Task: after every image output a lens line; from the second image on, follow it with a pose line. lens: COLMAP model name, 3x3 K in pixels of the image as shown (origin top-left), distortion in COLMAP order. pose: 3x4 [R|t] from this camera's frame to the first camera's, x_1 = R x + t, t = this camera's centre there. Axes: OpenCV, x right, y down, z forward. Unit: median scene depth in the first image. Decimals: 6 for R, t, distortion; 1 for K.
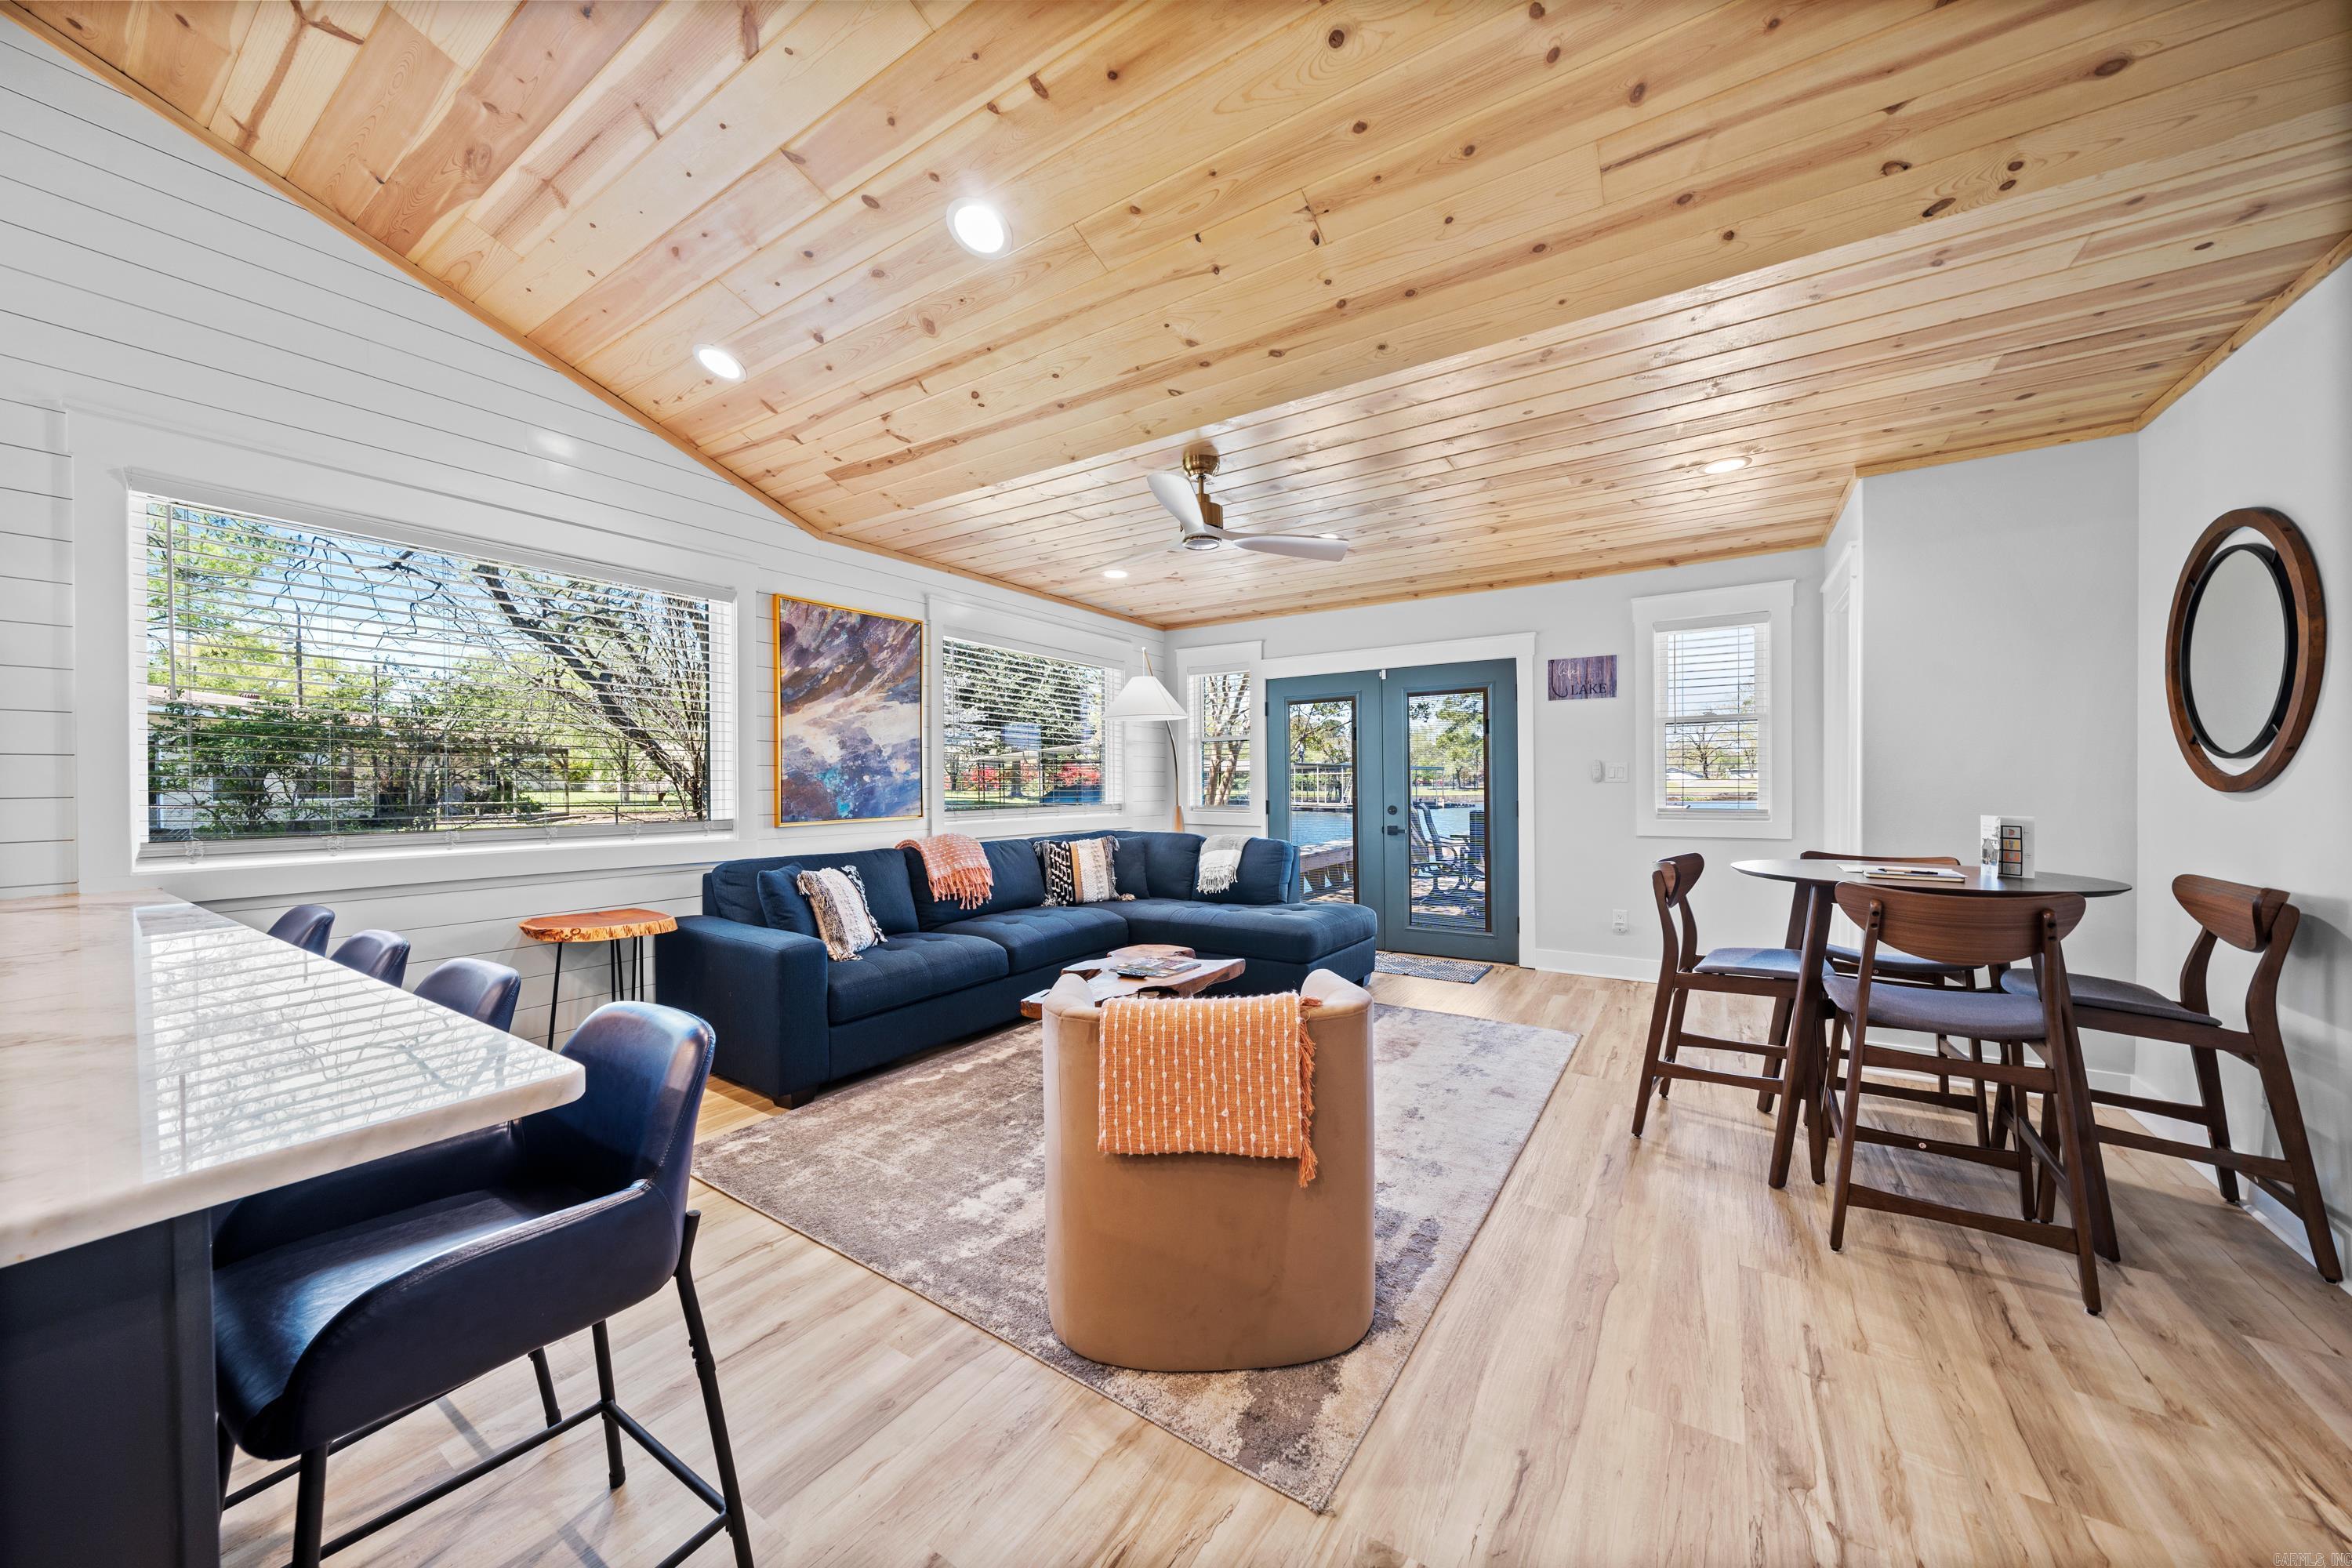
lens RADIAL K [[820.3, 0, 1168.3], [0, 820.3, 788.2], [0, 0, 1]] dist [-0.007648, 0.000119]
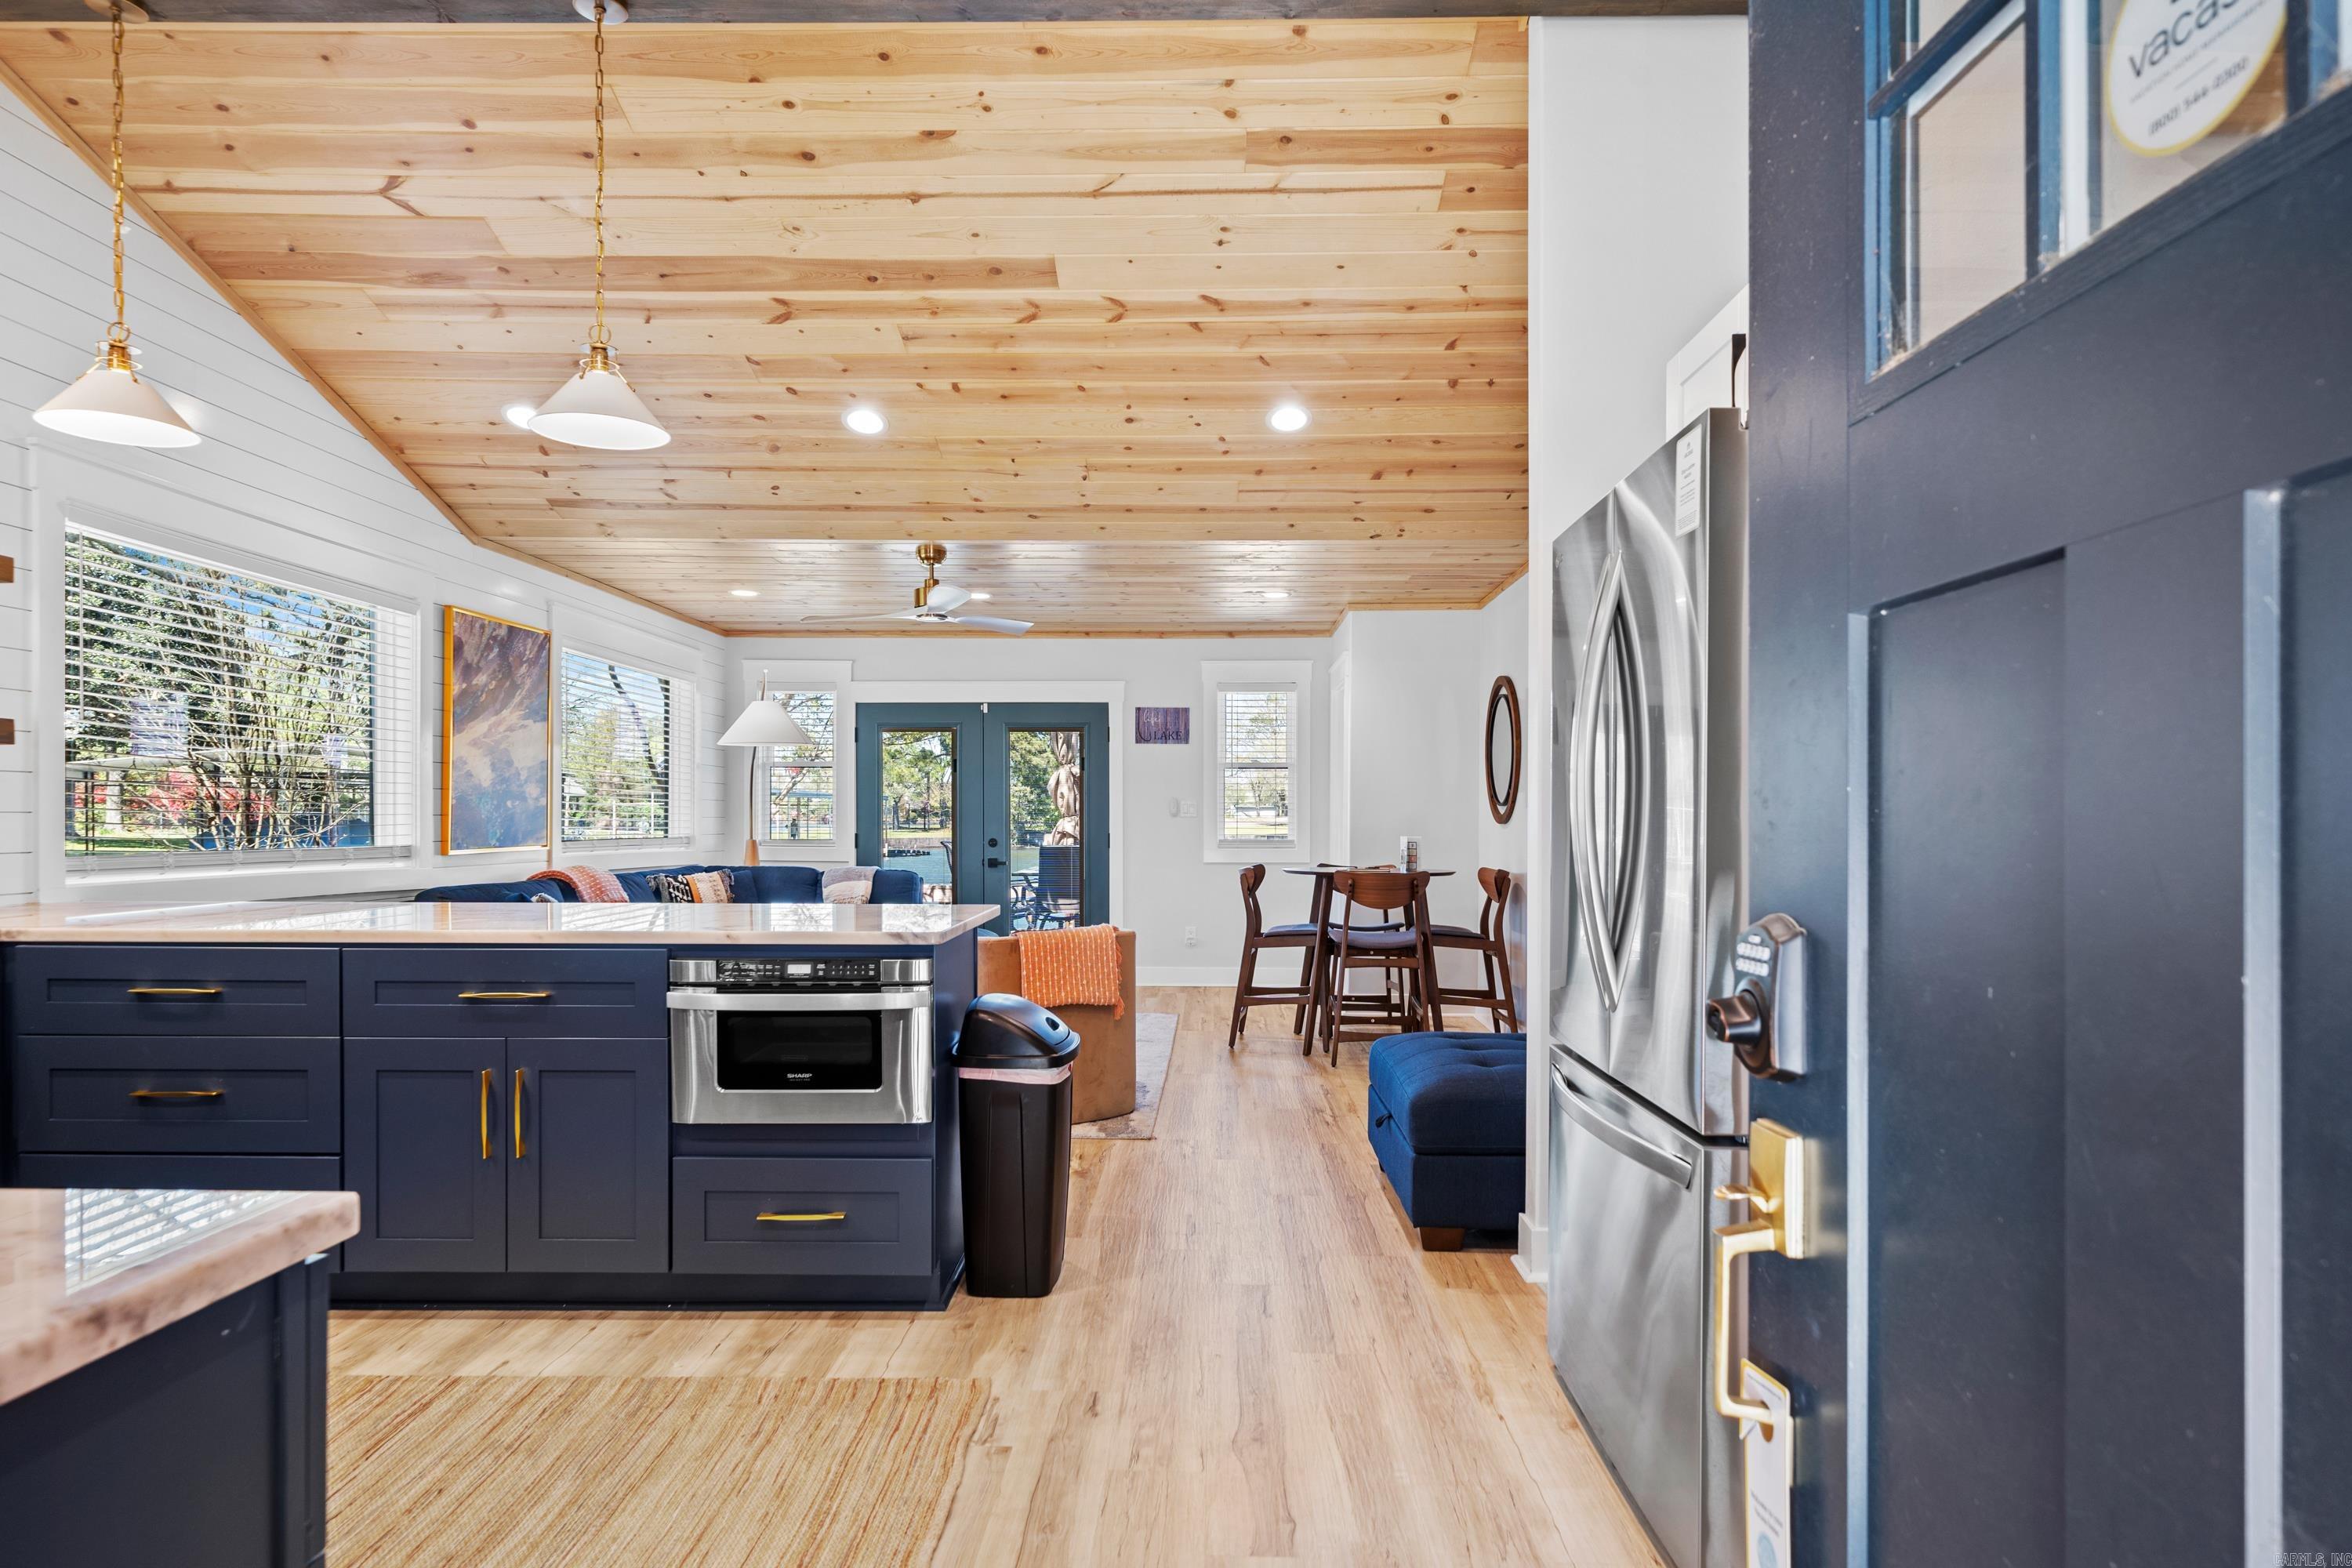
lens RADIAL K [[1306.2, 0, 1180.7], [0, 1306.2, 823.7], [0, 0, 1]] dist [0.000834, -0.000935]
pose [[0.846224, 0.007674, 0.532772, -0.521907], [-0.005923, 0.999970, -0.004996, 0.013375], [-0.532795, 0.001072, 0.846244, -0.653802]]
